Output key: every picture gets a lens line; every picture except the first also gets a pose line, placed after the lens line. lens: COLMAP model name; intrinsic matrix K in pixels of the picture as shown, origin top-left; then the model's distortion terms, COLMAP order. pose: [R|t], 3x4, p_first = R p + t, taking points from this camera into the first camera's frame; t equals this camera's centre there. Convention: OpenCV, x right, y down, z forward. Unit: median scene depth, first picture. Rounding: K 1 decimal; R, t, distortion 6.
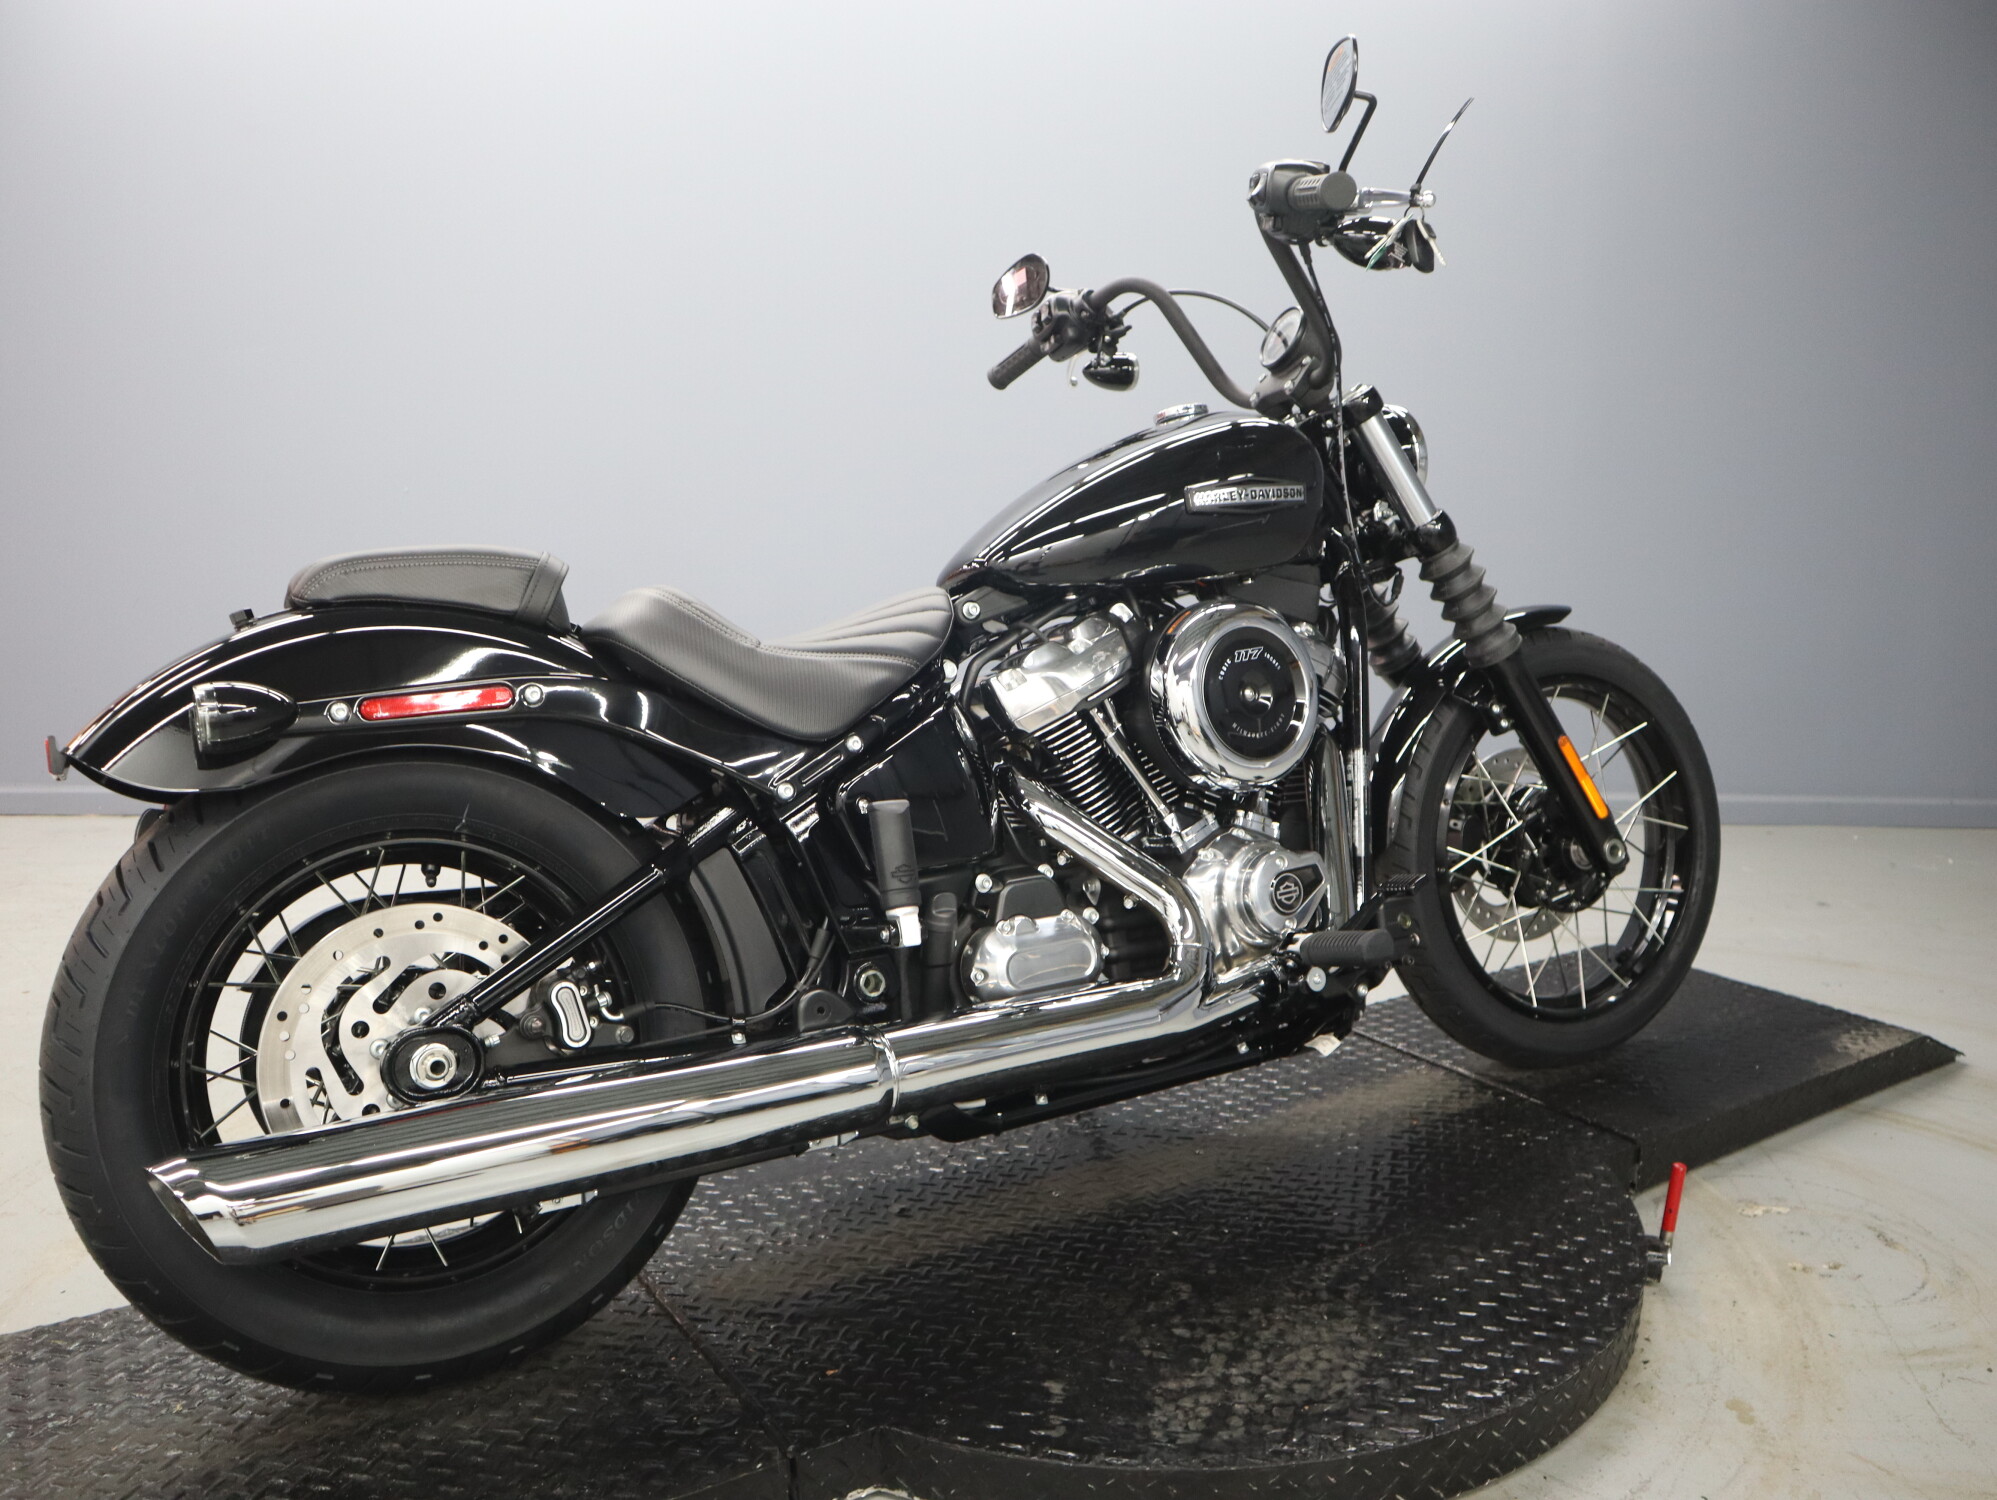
lens RADIAL K [[1547.2, 0, 998.5], [0, 1547.2, 750.0], [0, 0, 1]] dist [-0.126899, 0.086351]
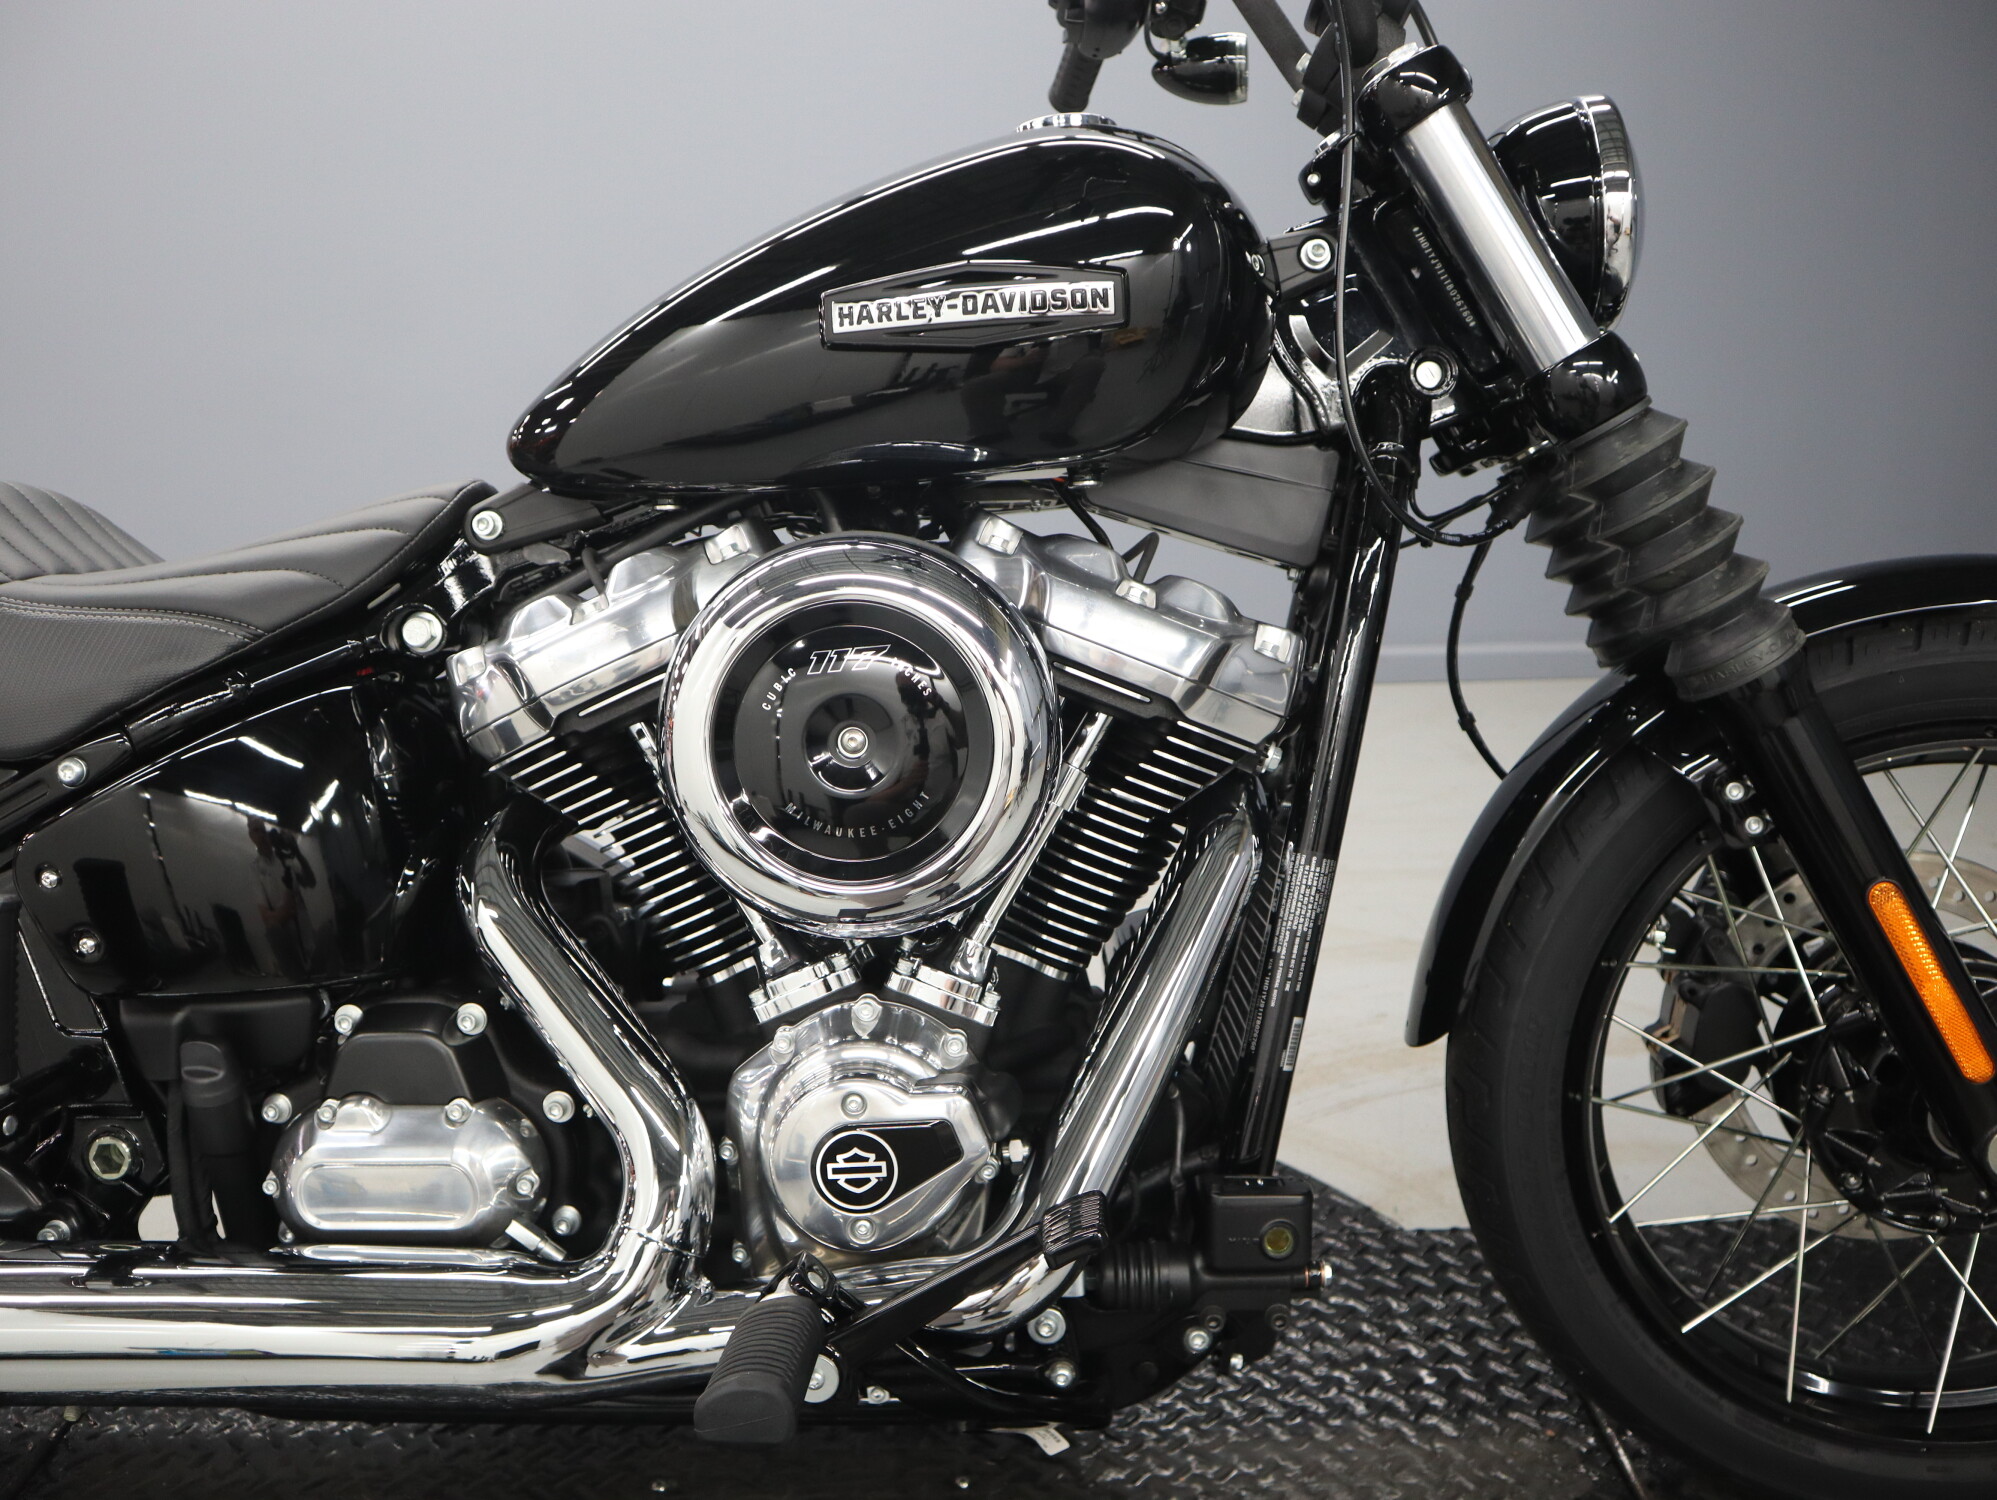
lens RADIAL K [[1547.2, 0, 998.5], [0, 1547.2, 750.0], [0, 0, 1]] dist [-0.126899, 0.086351]
pose [[0.844922, 0.142667, -0.515513, 0.420942], [-0.067770, 0.984559, 0.161400, -0.107292], [0.530580, -0.101434, 0.841544, 0.593777]]
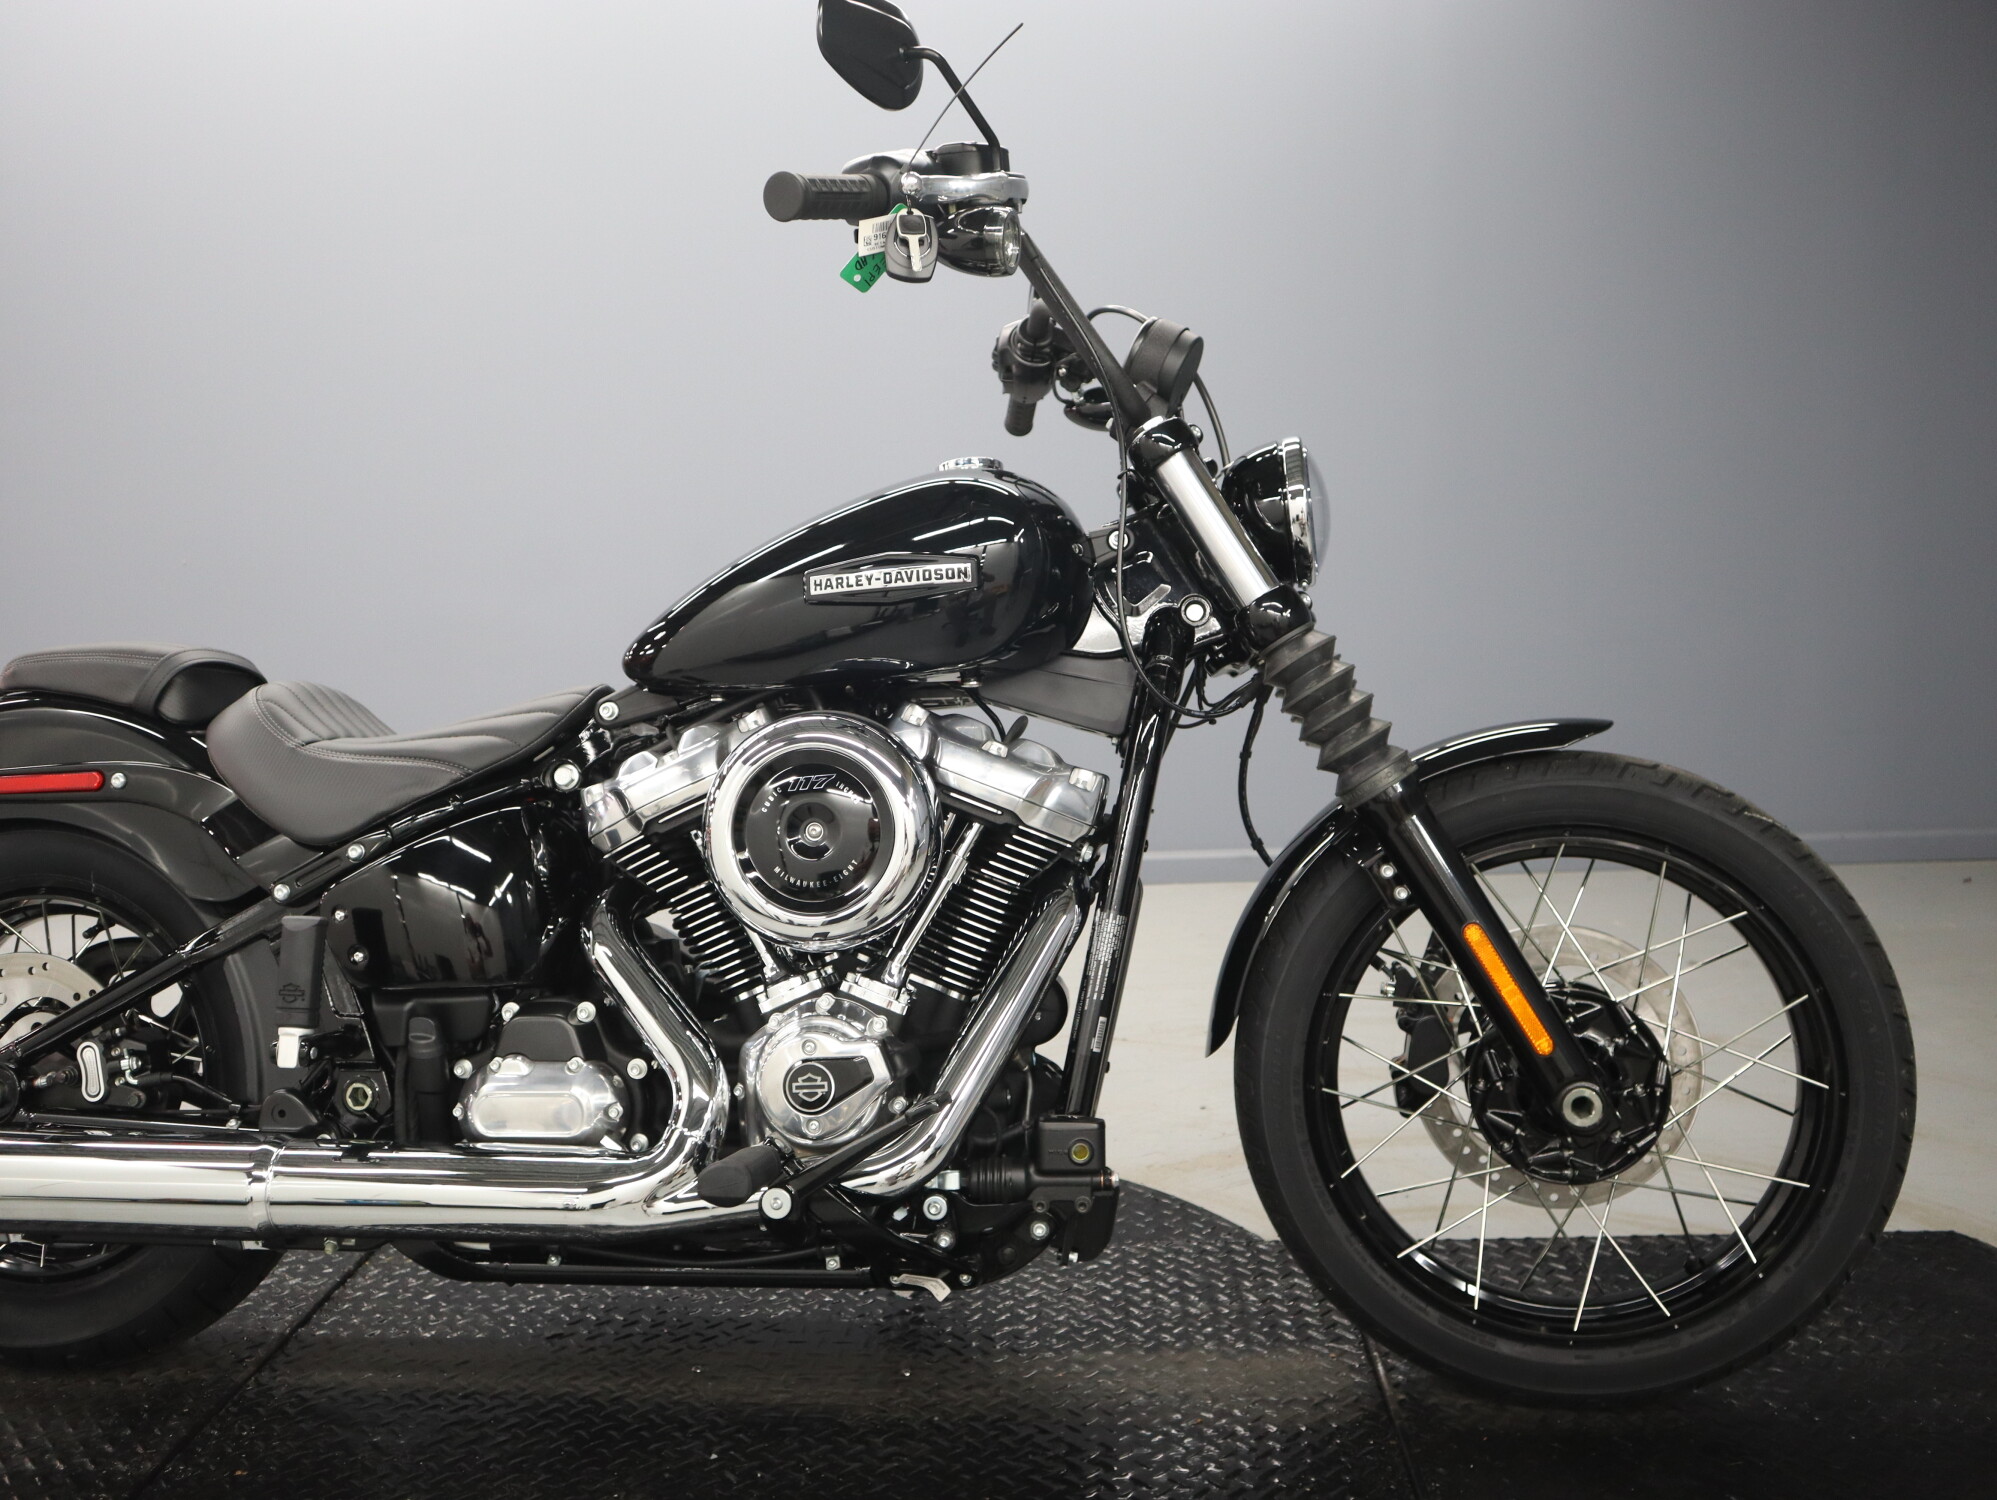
lens RADIAL K [[1547.2, 0, 998.5], [0, 1547.2, 750.0], [0, 0, 1]] dist [-0.126899, 0.086351]
pose [[0.802988, 0.058831, -0.593084, 0.674687], [-0.062091, 0.997959, 0.014927, -0.091278], [0.592751, 0.024839, 0.805002, 0.389732]]
